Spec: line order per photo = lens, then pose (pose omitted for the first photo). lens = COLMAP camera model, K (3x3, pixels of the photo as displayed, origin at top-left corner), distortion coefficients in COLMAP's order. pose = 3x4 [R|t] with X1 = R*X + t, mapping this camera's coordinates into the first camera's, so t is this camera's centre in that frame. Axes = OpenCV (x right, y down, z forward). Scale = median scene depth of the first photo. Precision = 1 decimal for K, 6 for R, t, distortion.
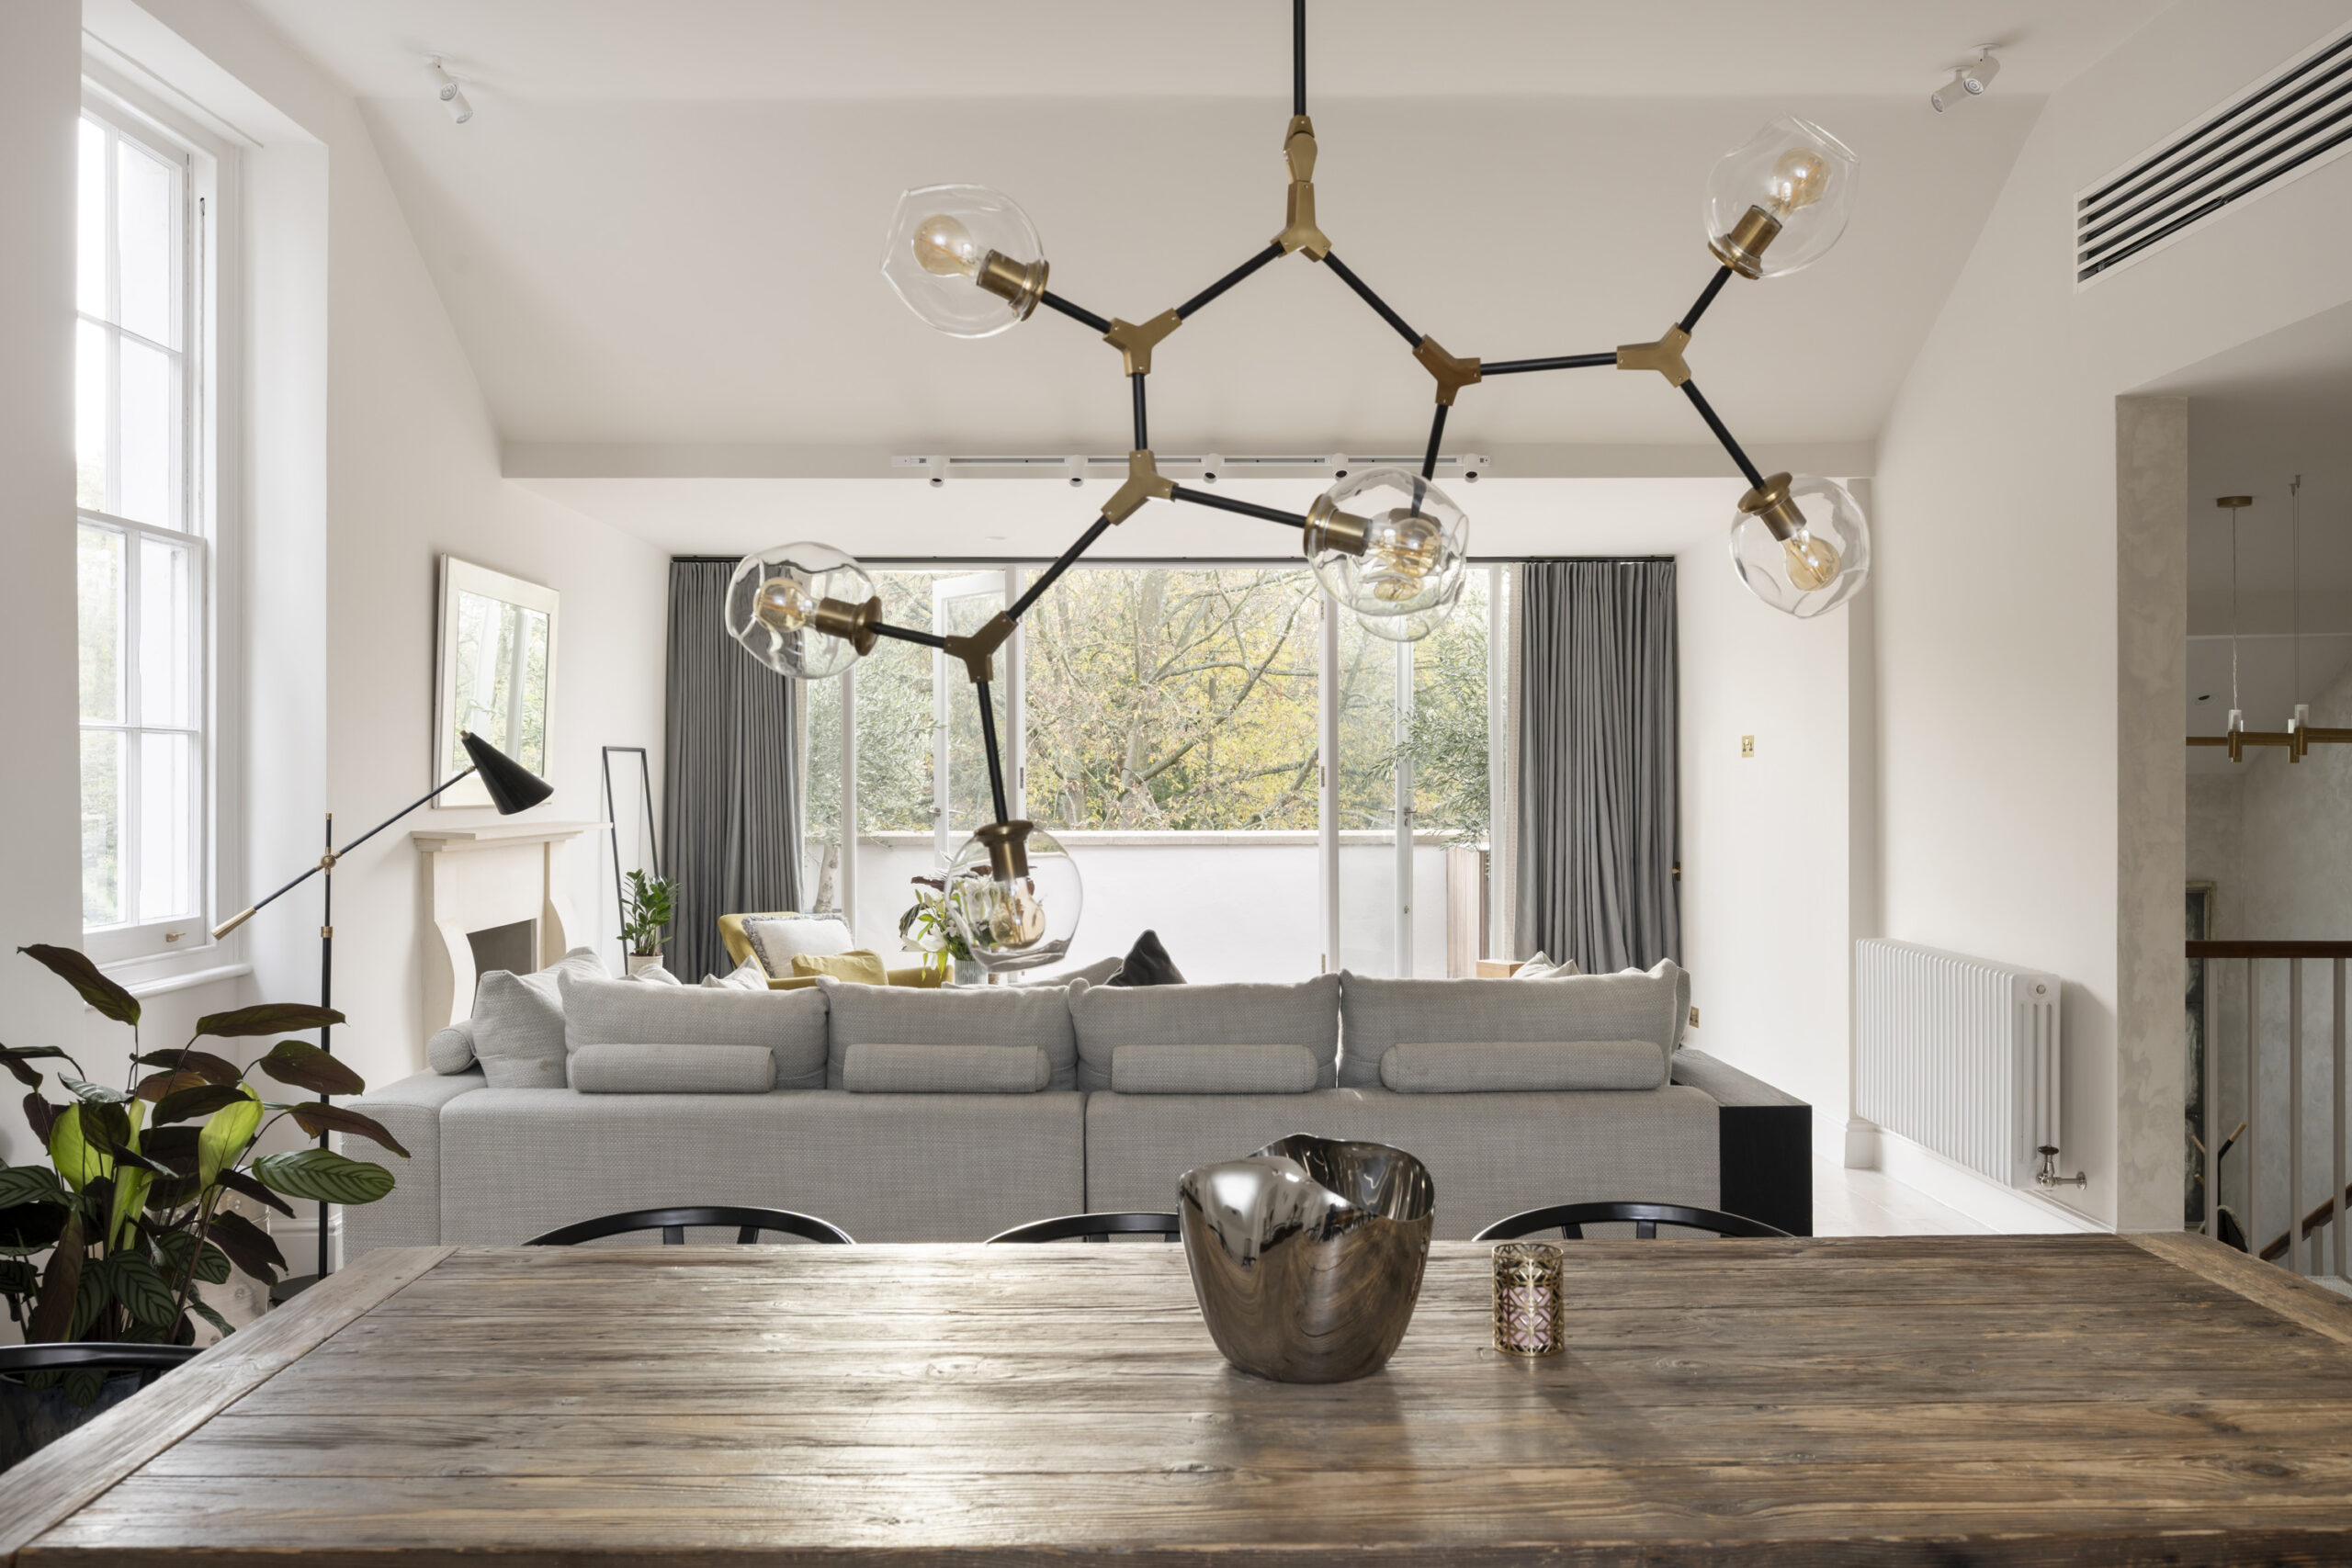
lens RADIAL K [[1880.5, 0, 1192.5], [0, 1880.5, 805.8], [0, 0, 1]] dist [0.004828, -0.002069]
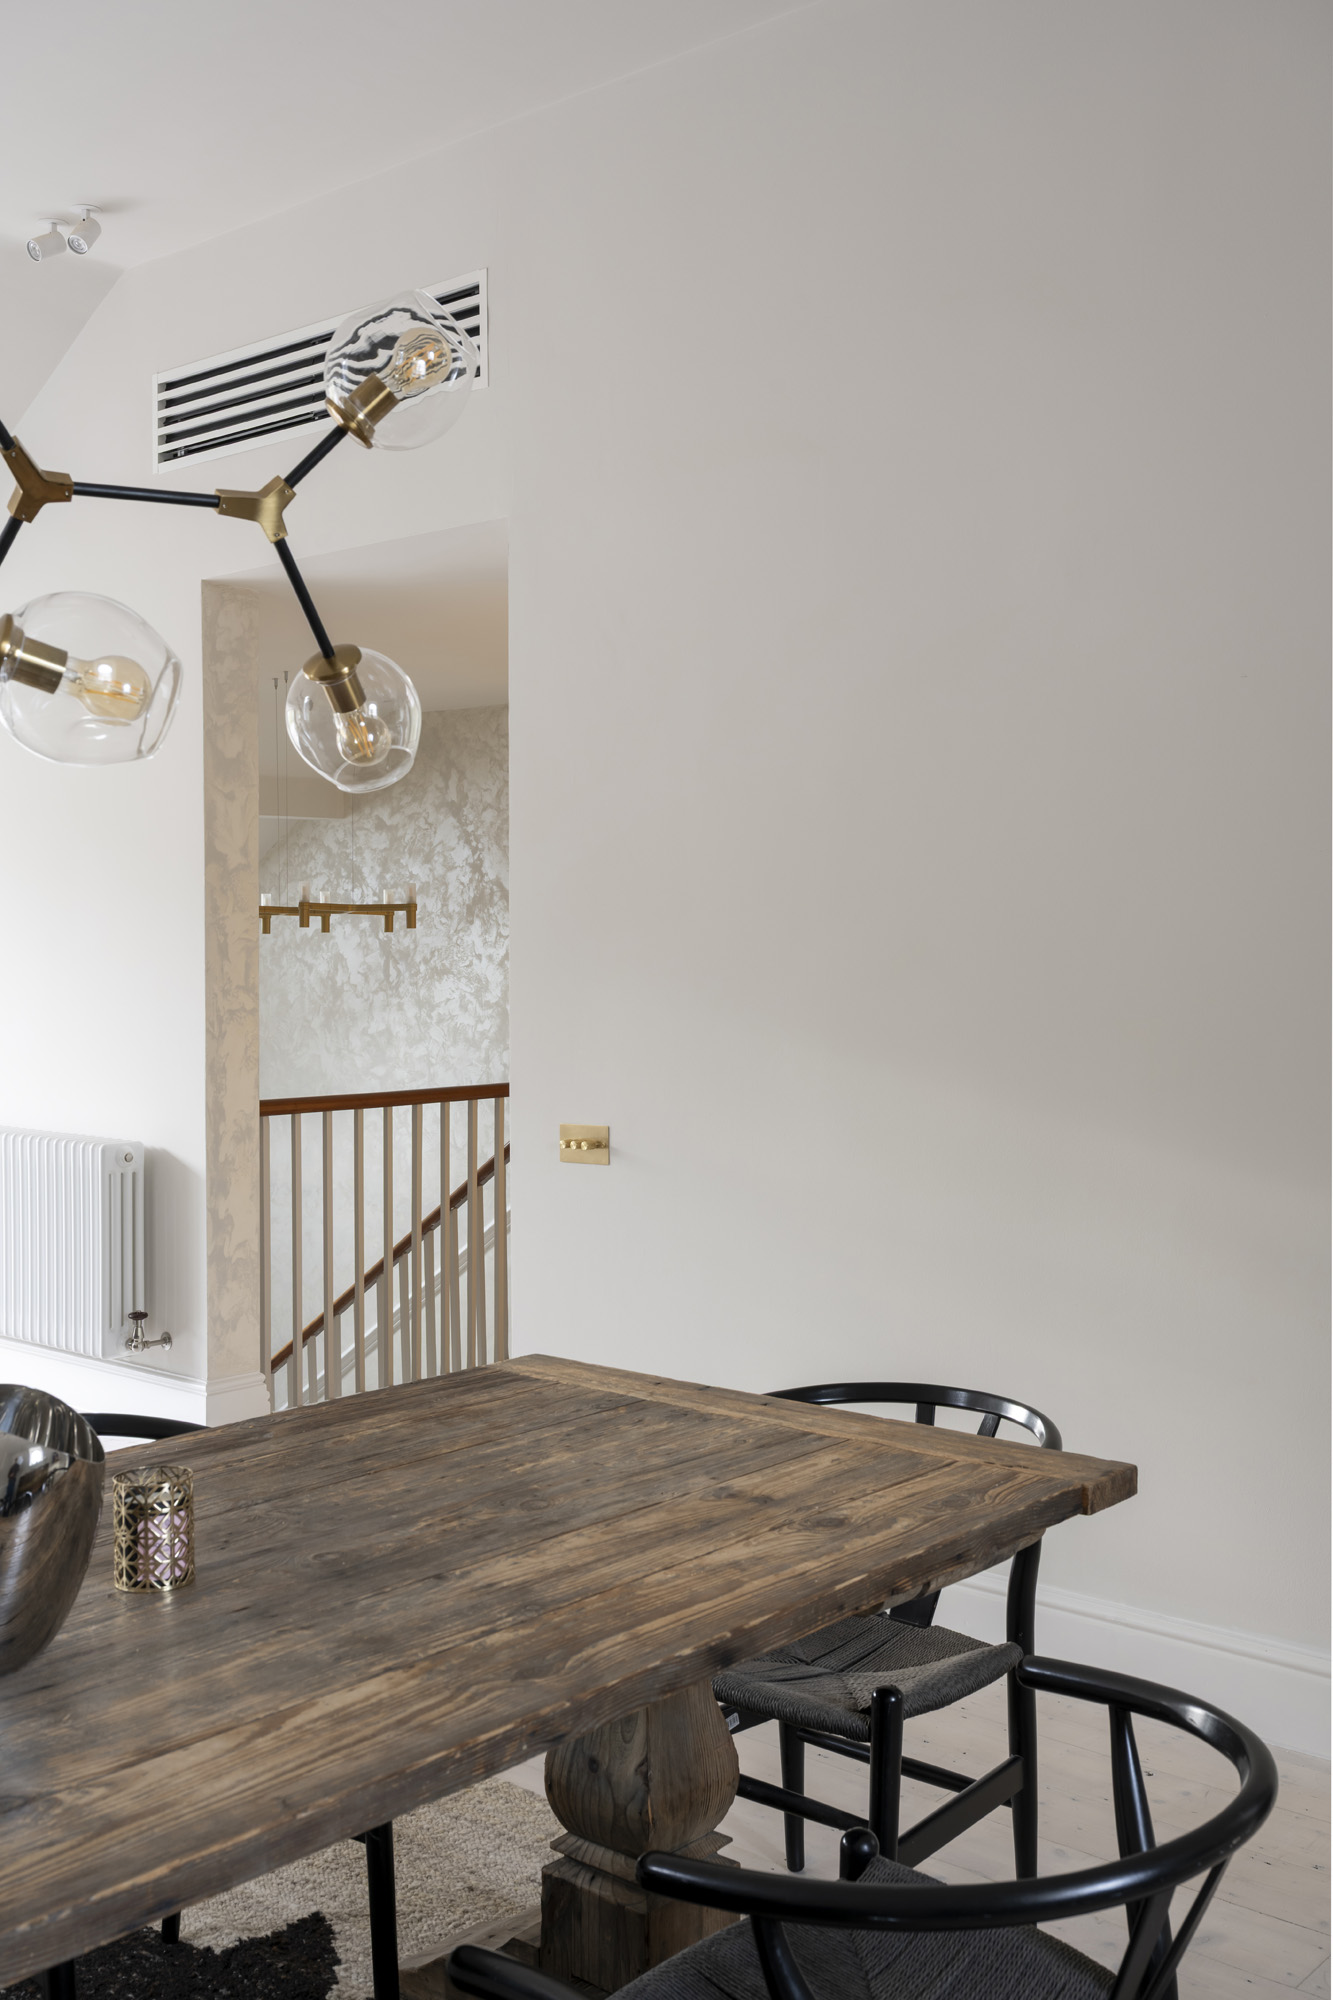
lens RADIAL K [[1982.3, 0, 664.9], [0, 1982.3, 990.4], [0, 0, 1]] dist [0.013045, 0.000000]
pose [[0.680370, -0.017415, 0.732662, -0.141201], [0.012265, 0.999848, 0.012375, -0.002214], [-0.732767, 0.000567, 0.680480, 0.068507]]
